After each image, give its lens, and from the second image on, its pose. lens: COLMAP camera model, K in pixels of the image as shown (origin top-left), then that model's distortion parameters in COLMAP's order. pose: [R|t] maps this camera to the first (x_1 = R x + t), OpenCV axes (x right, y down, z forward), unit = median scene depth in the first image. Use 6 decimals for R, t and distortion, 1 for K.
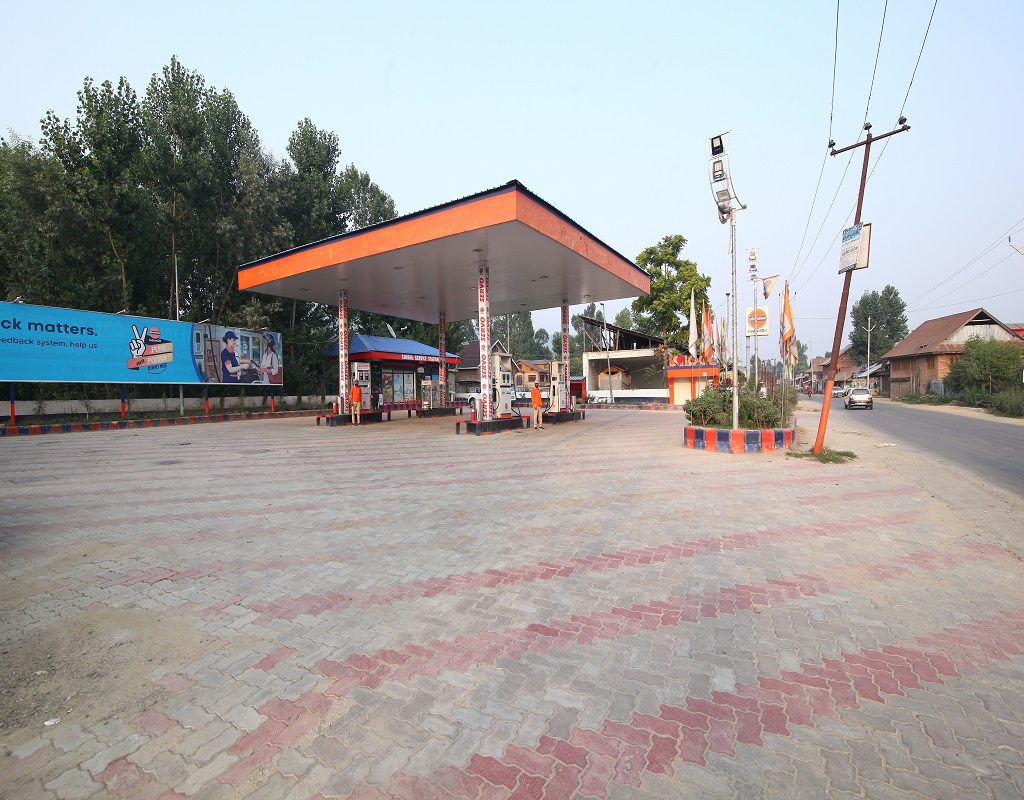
lens RADIAL K [[481.4, 0, 505.9], [0, 481.4, 401.9], [0, 0, 1]] dist [-0.005376, 0.000314]
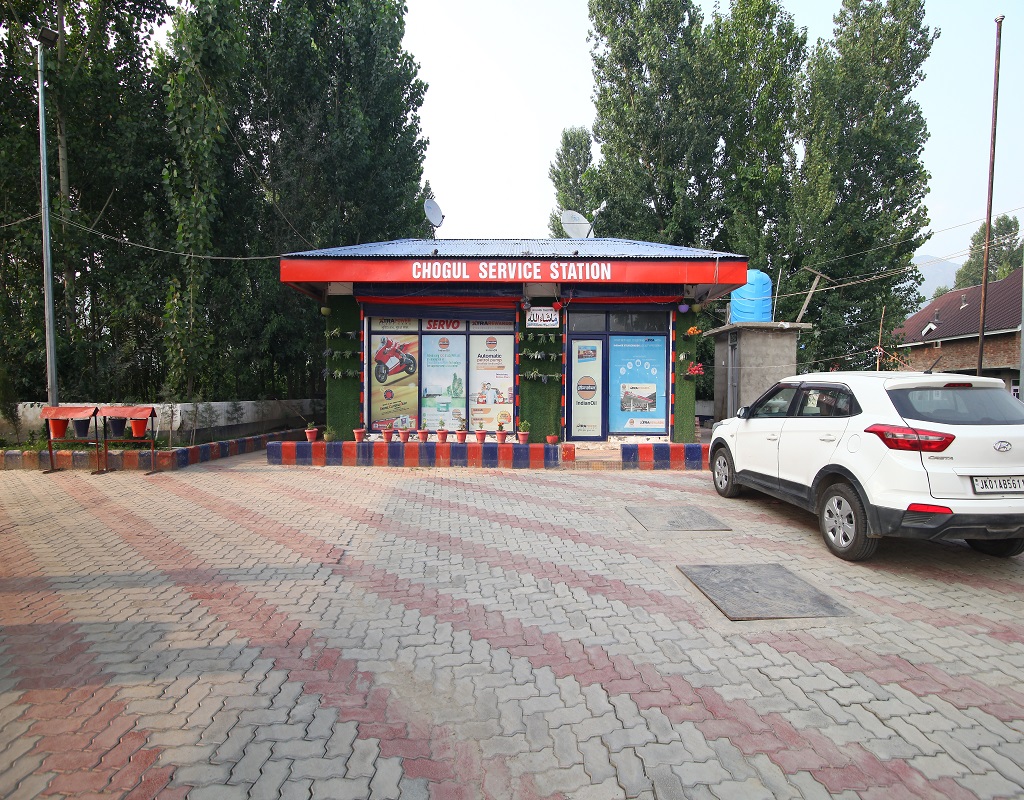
lens RADIAL K [[481.4, 0, 497.5], [0, 481.4, 377.3], [0, 0, 1]] dist [-0.005376, 0.000314]
pose [[0.519357, -0.001189, -0.854556, 0.049359], [-0.035357, 0.999113, -0.022878, -0.026750], [0.853826, 0.042096, 0.518854, 0.877669]]
